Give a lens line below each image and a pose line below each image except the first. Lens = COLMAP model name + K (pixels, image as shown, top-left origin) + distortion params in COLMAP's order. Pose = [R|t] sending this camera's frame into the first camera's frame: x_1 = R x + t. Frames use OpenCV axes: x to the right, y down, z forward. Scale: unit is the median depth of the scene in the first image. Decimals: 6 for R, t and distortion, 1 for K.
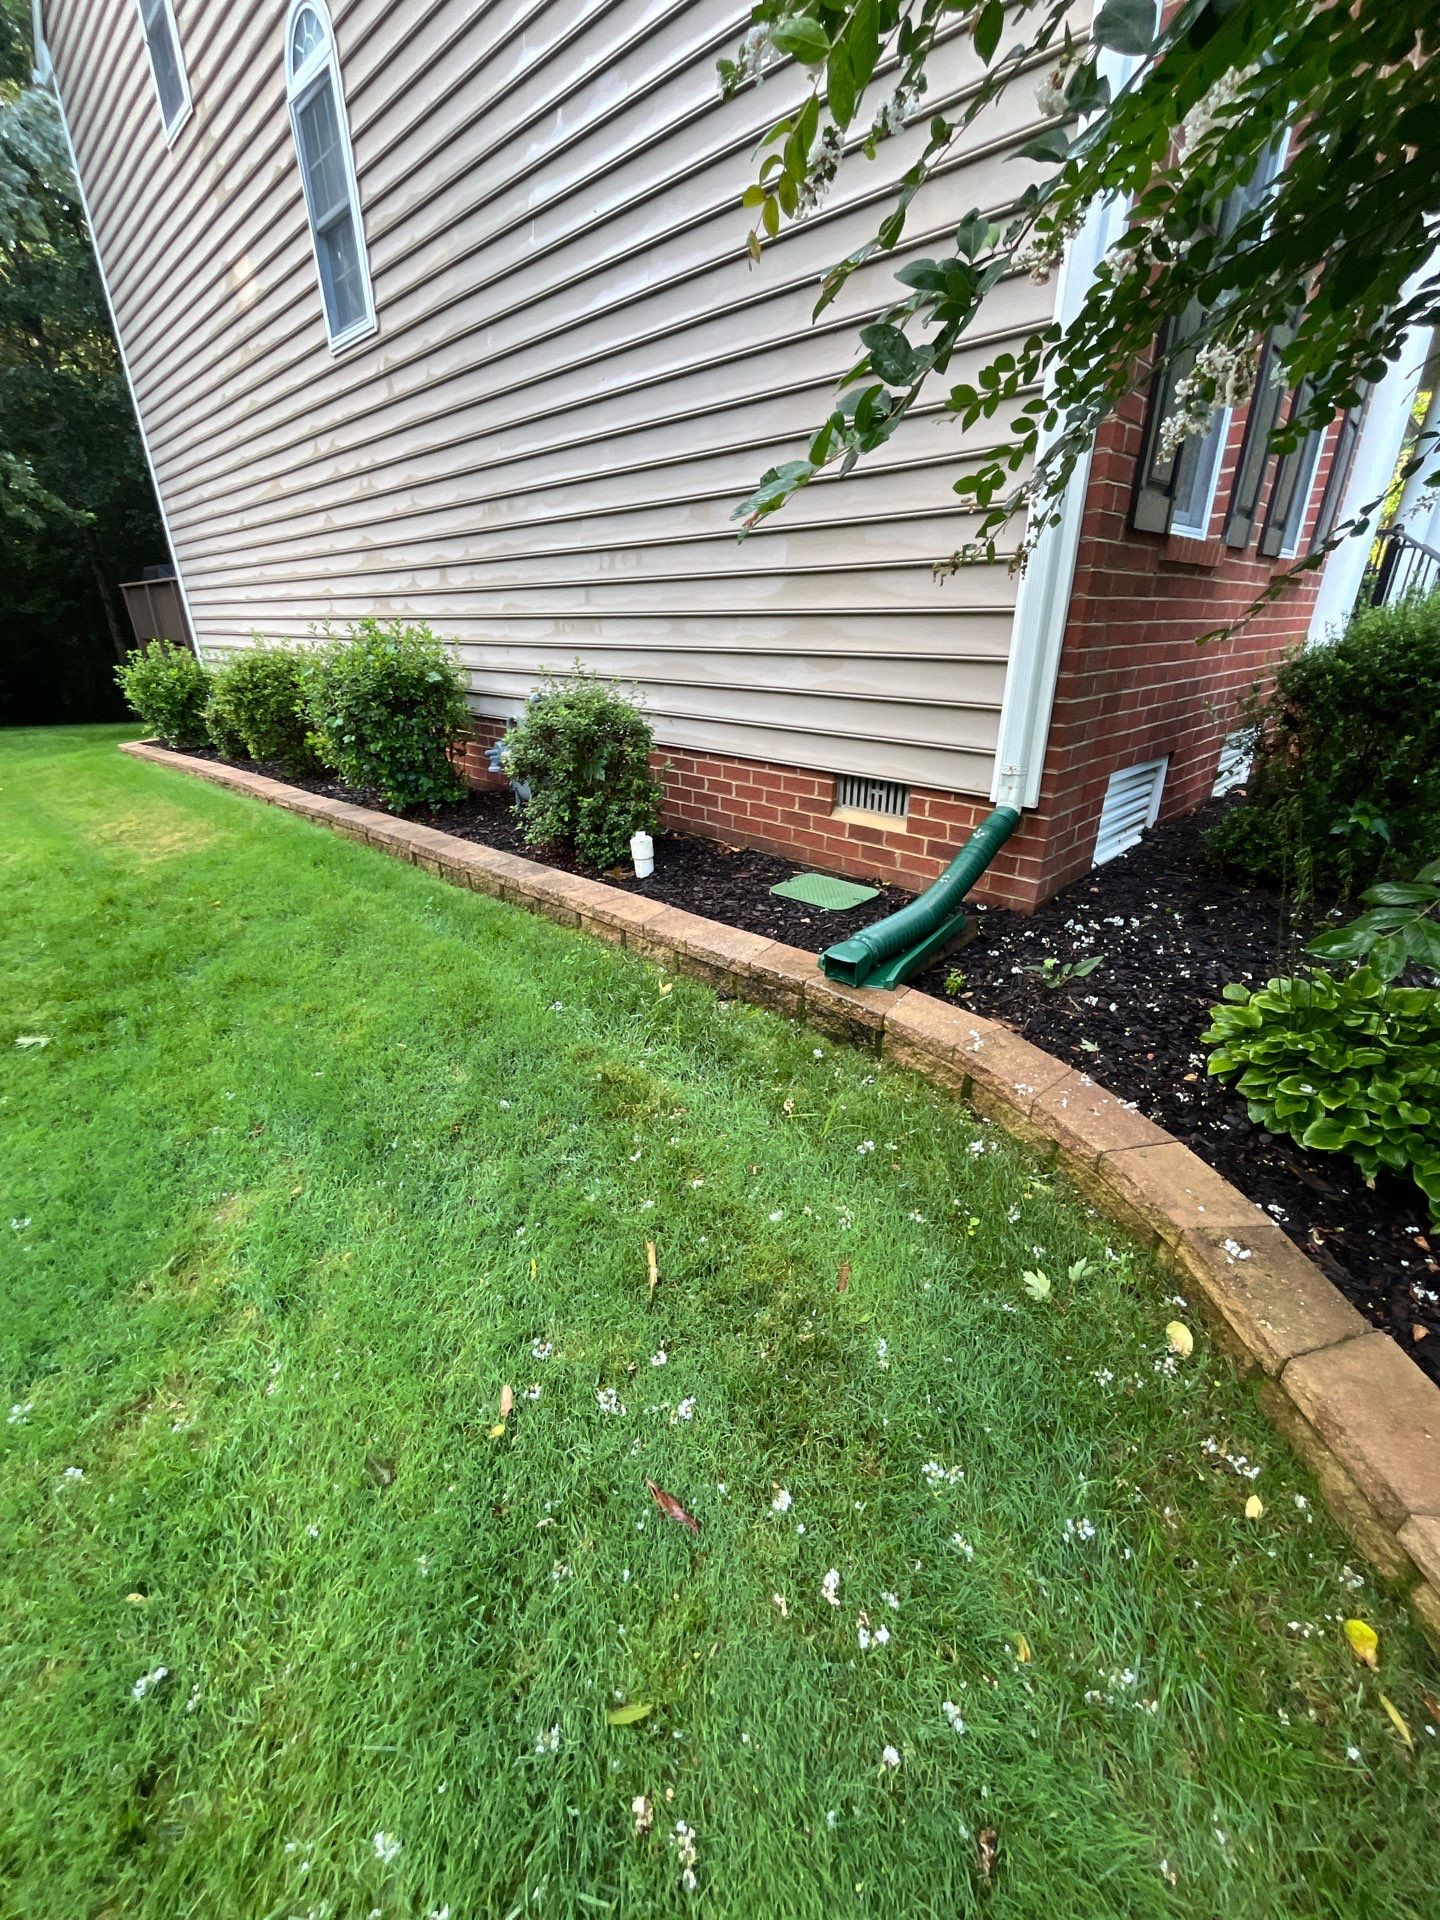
lens RADIAL K [[782.0, 0, 719.6], [0, 782.0, 959.0], [0, 0, 1]] dist [-0.004289, 0.000221]
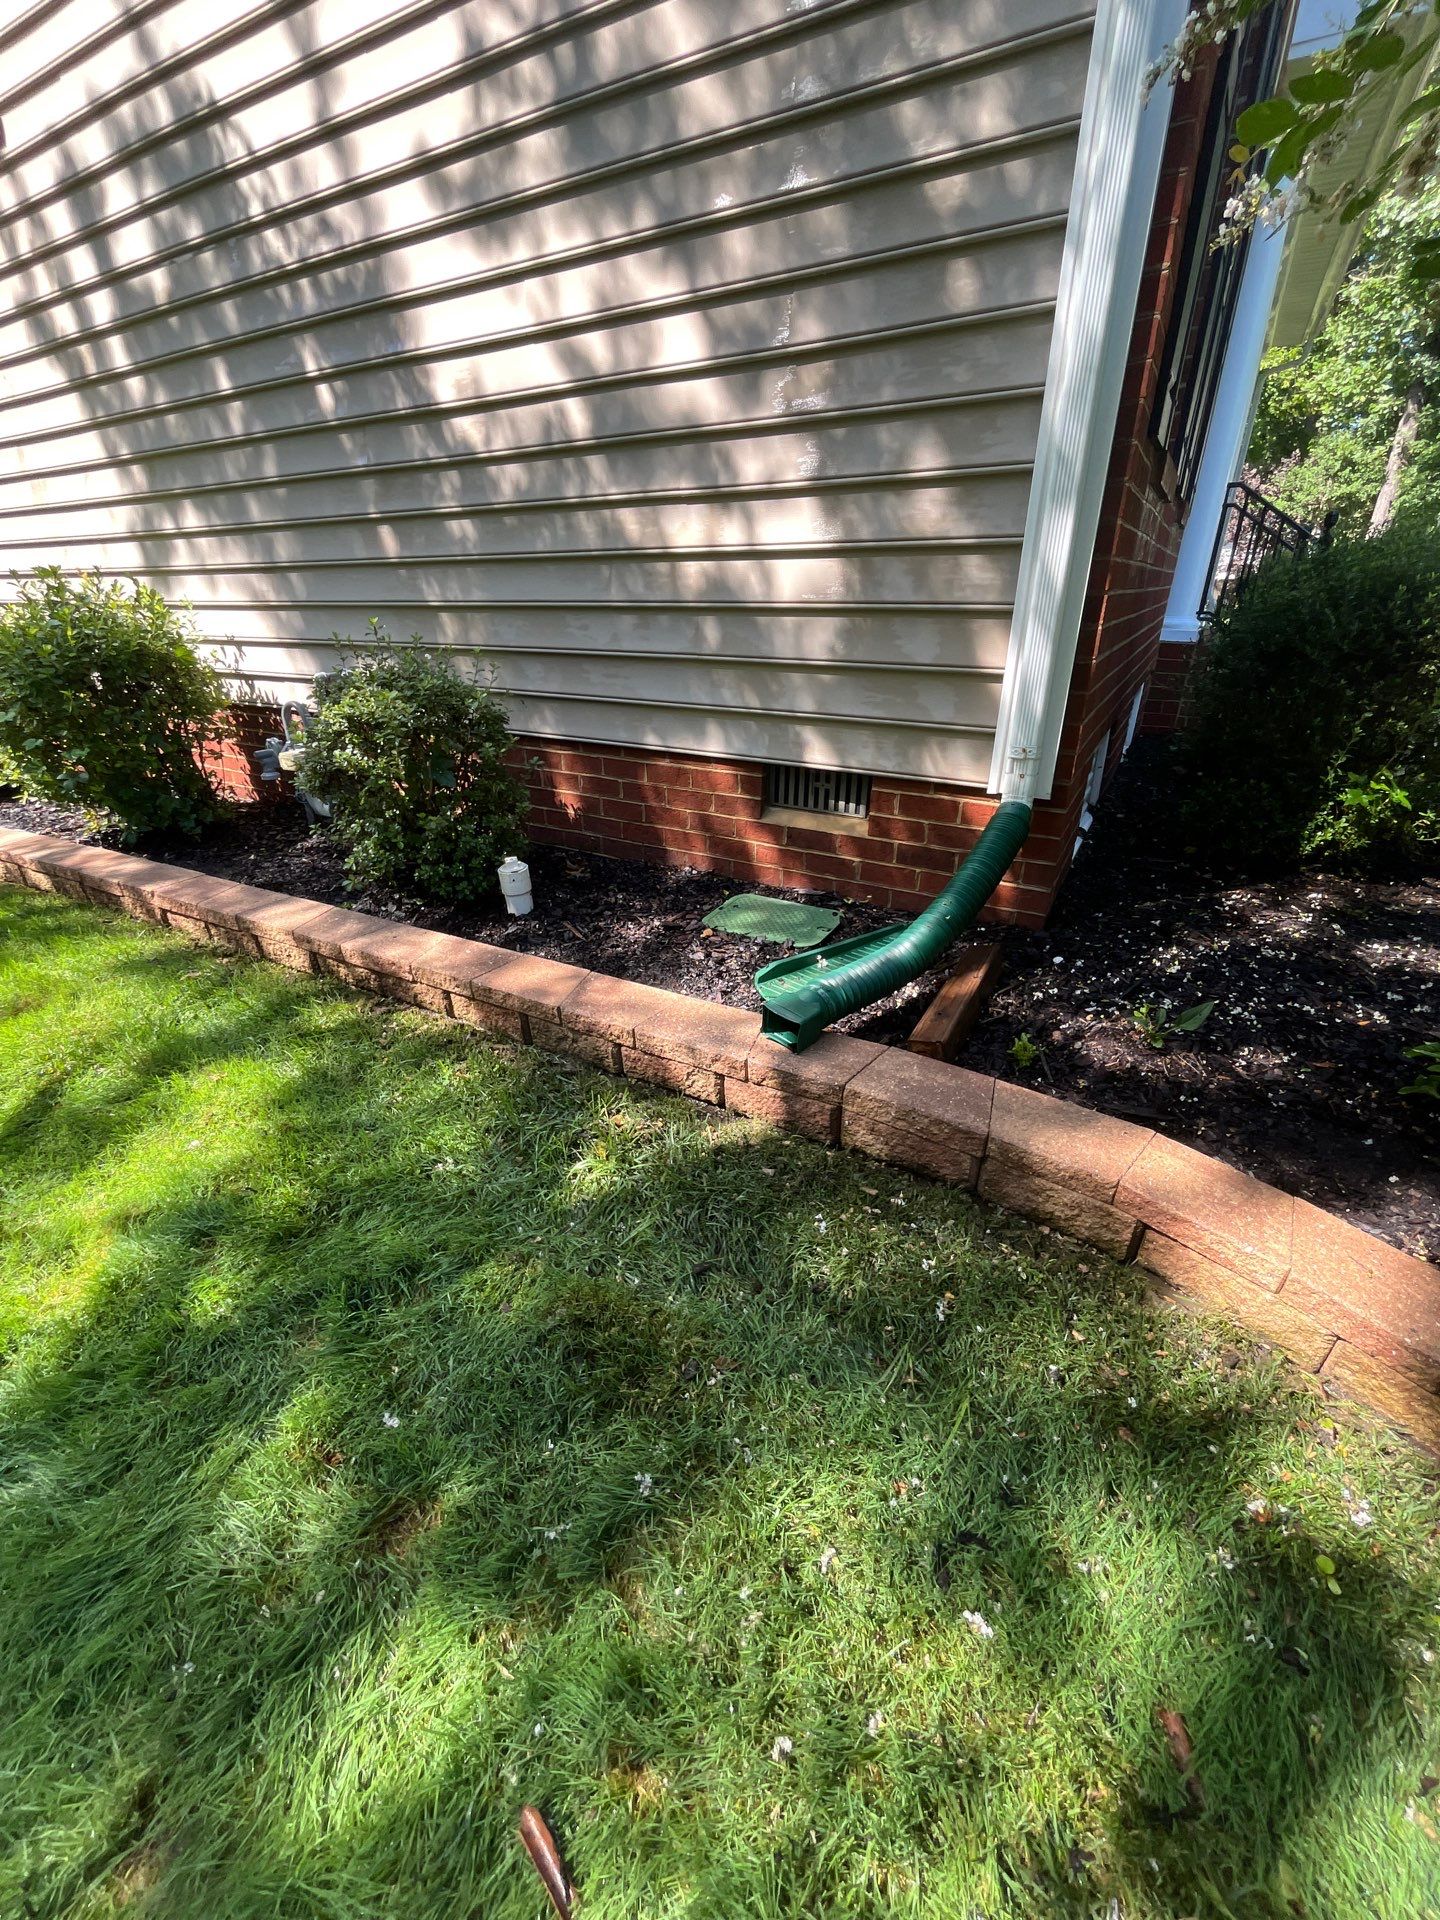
lens RADIAL K [[782.0, 0, 729.6], [0, 782.0, 964.8], [0, 0, 1]] dist [-0.004289, 0.000221]
pose [[0.965080, -0.114721, 0.235497, -0.087961], [0.105766, 0.993115, 0.050353, -0.079175], [-0.239653, -0.023687, 0.970570, 0.240185]]
